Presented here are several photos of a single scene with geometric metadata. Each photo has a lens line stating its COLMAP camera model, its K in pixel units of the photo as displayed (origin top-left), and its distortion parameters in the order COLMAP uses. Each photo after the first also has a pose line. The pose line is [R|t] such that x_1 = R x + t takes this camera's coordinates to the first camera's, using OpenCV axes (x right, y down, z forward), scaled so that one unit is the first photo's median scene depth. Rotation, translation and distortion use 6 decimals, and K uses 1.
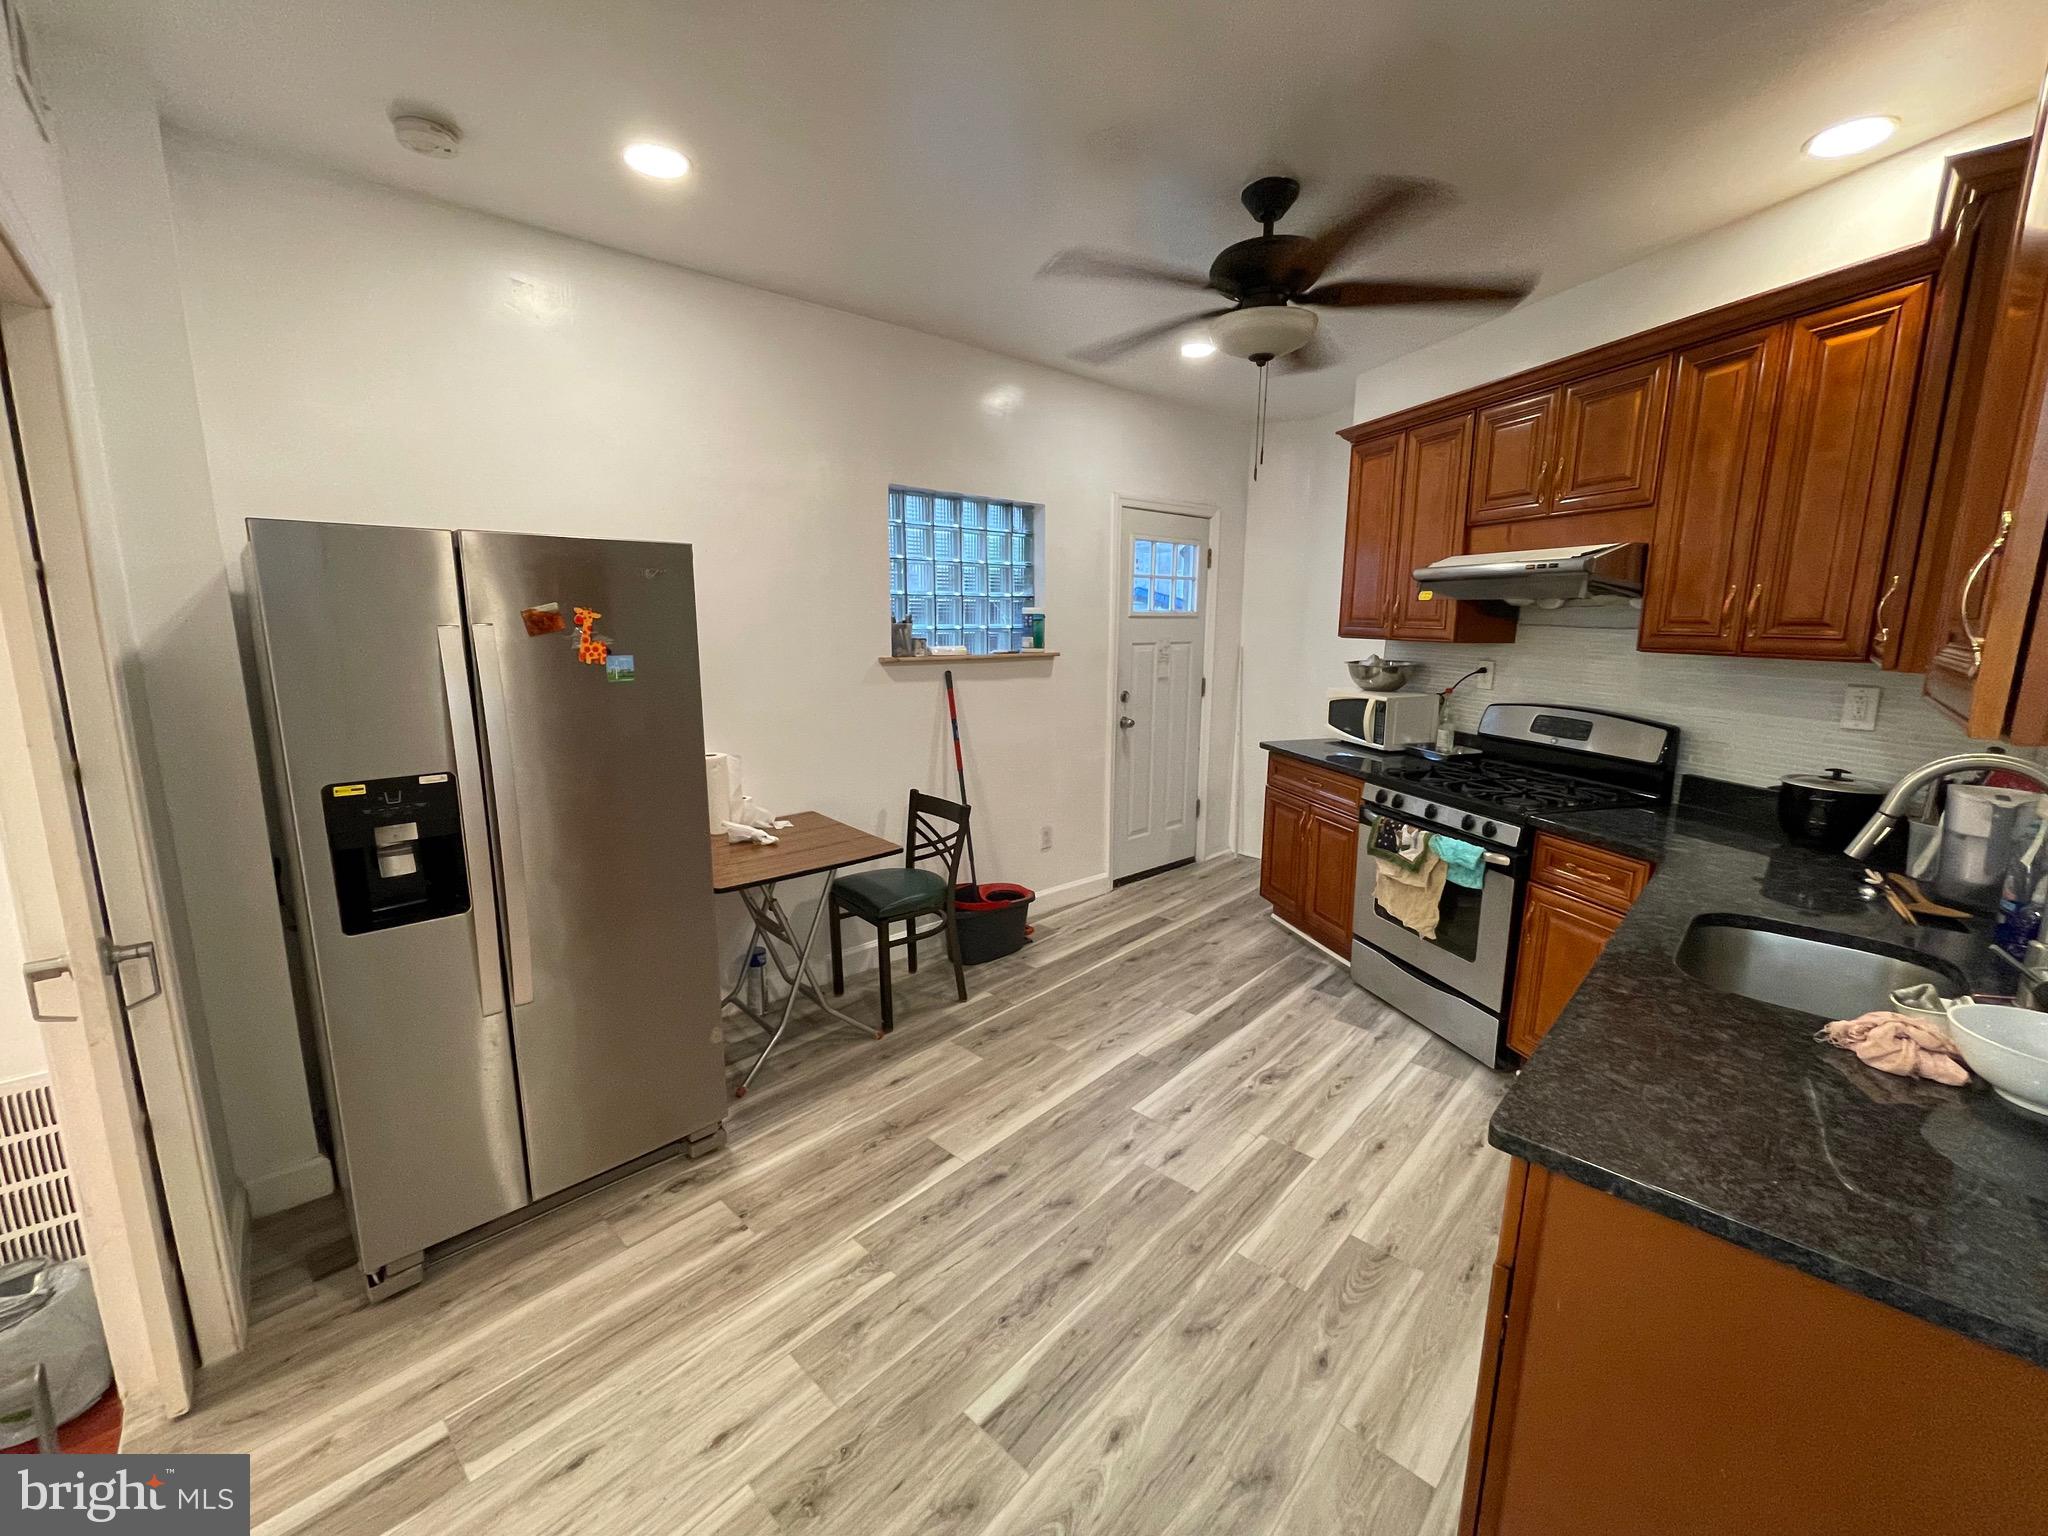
lens RADIAL K [[838.1, 0, 1016.7], [0, 838.1, 765.6], [0, 0, 1]] dist [-0.003863, 0.001209]
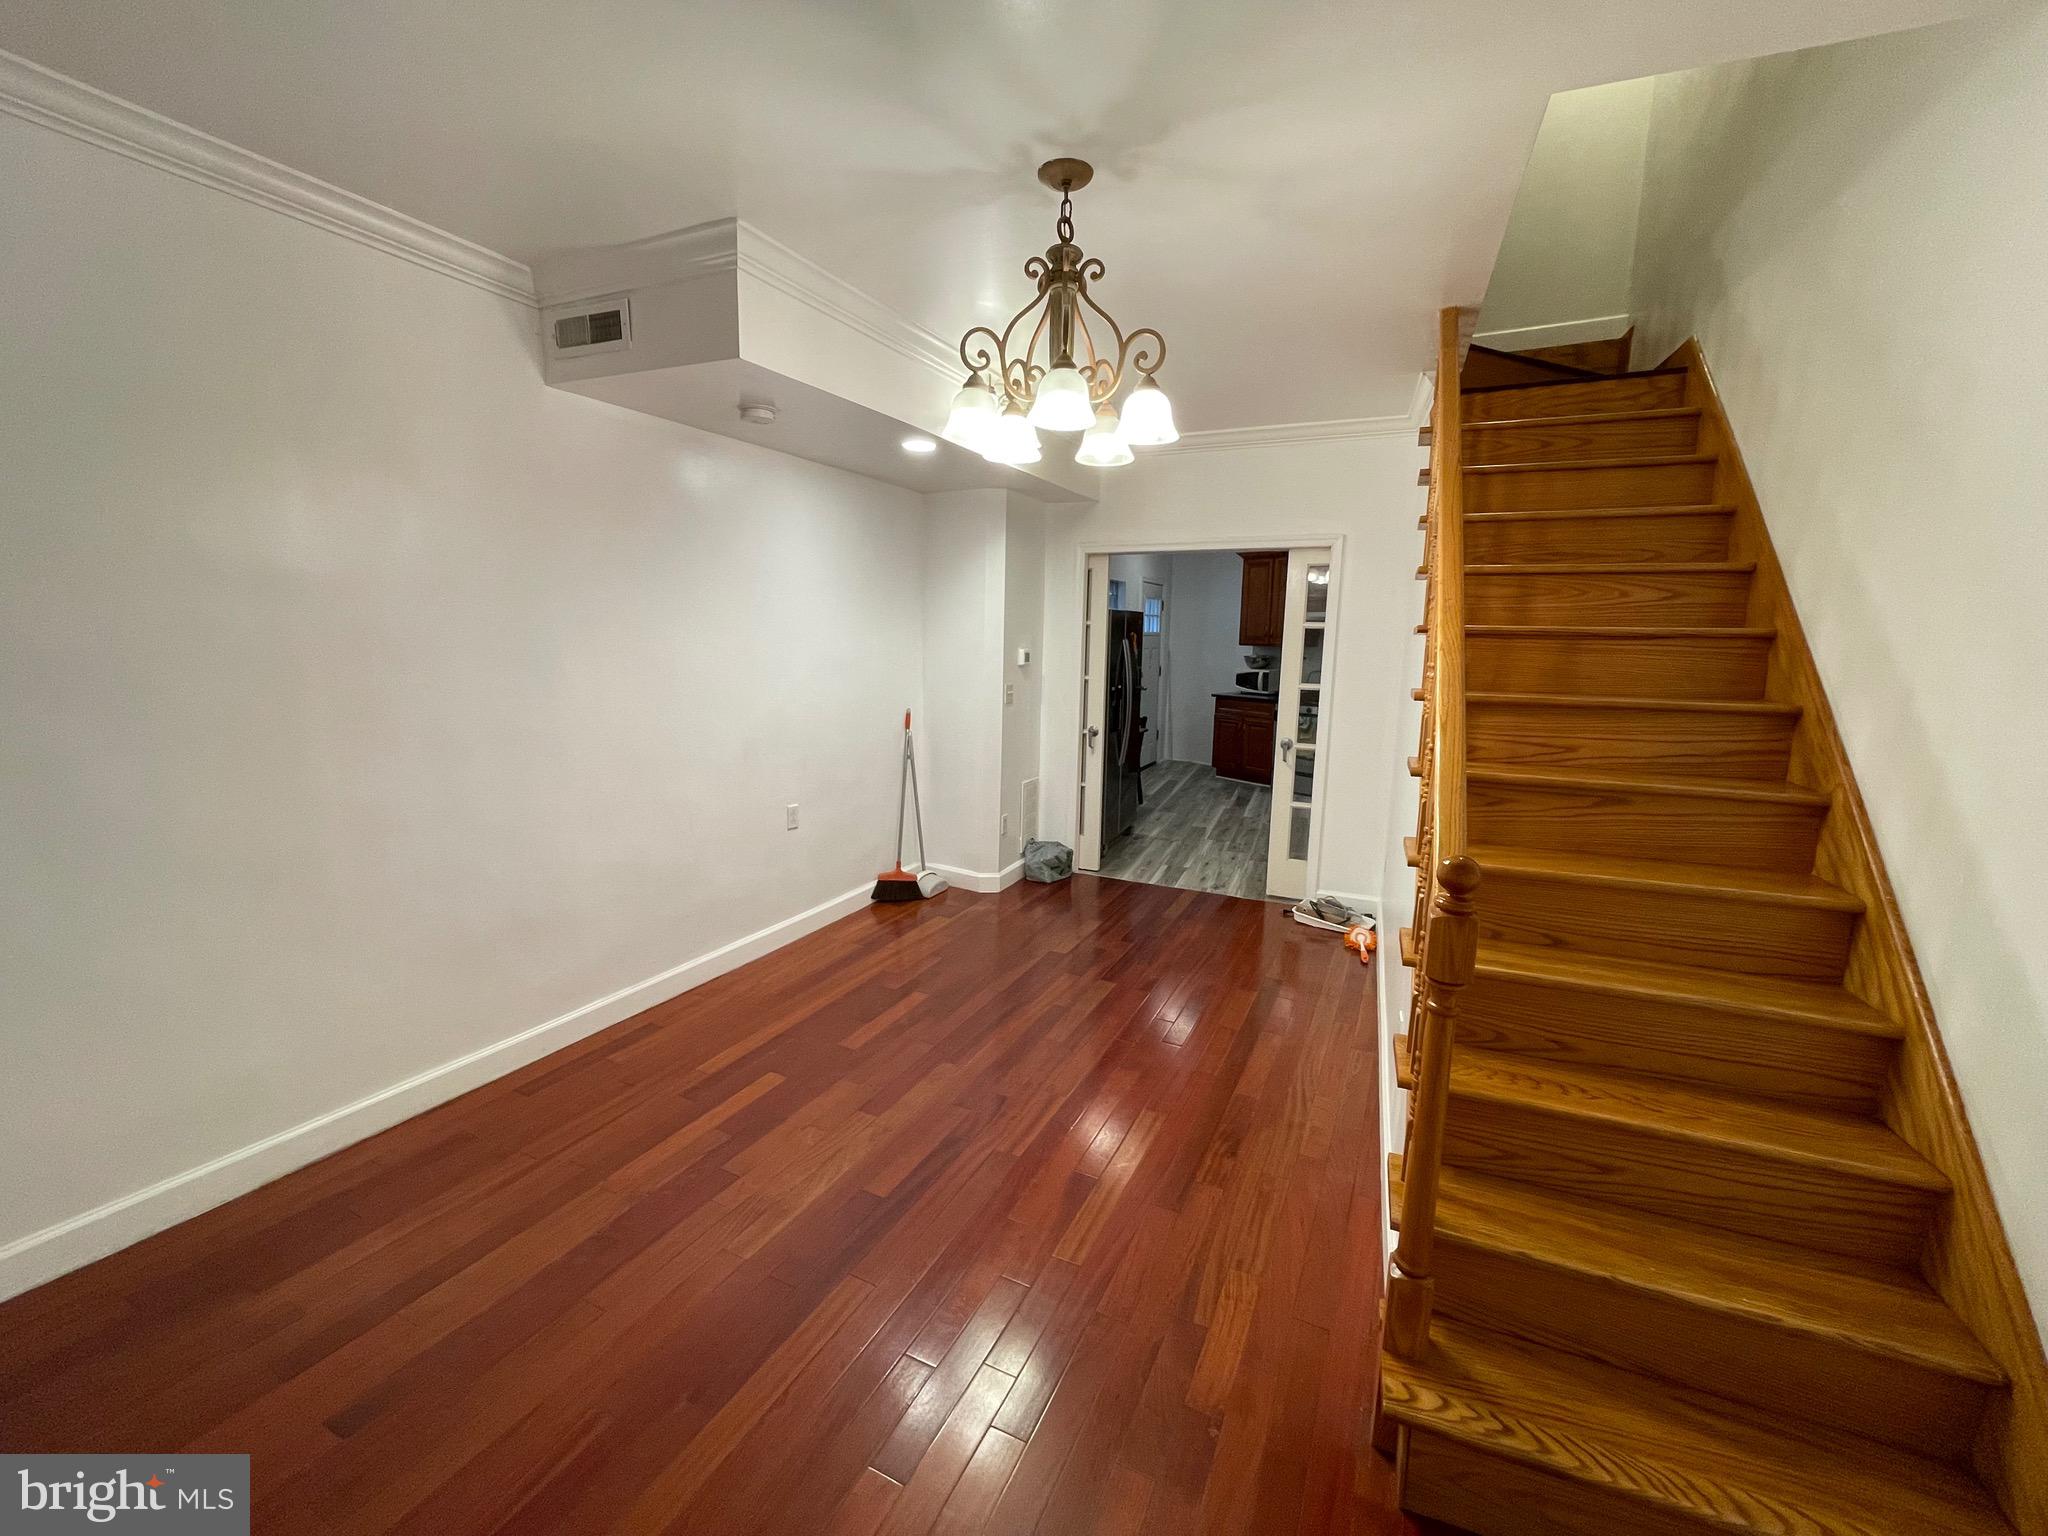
lens RADIAL K [[838.1, 0, 1021.1], [0, 838.1, 771.0], [0, 0, 1]] dist [-0.003863, 0.001209]
pose [[0.918265, -0.053778, 0.392298, -1.724984], [0.060200, 0.998178, -0.004078, 0.255073], [-0.391364, 0.027361, 0.919829, -1.335330]]
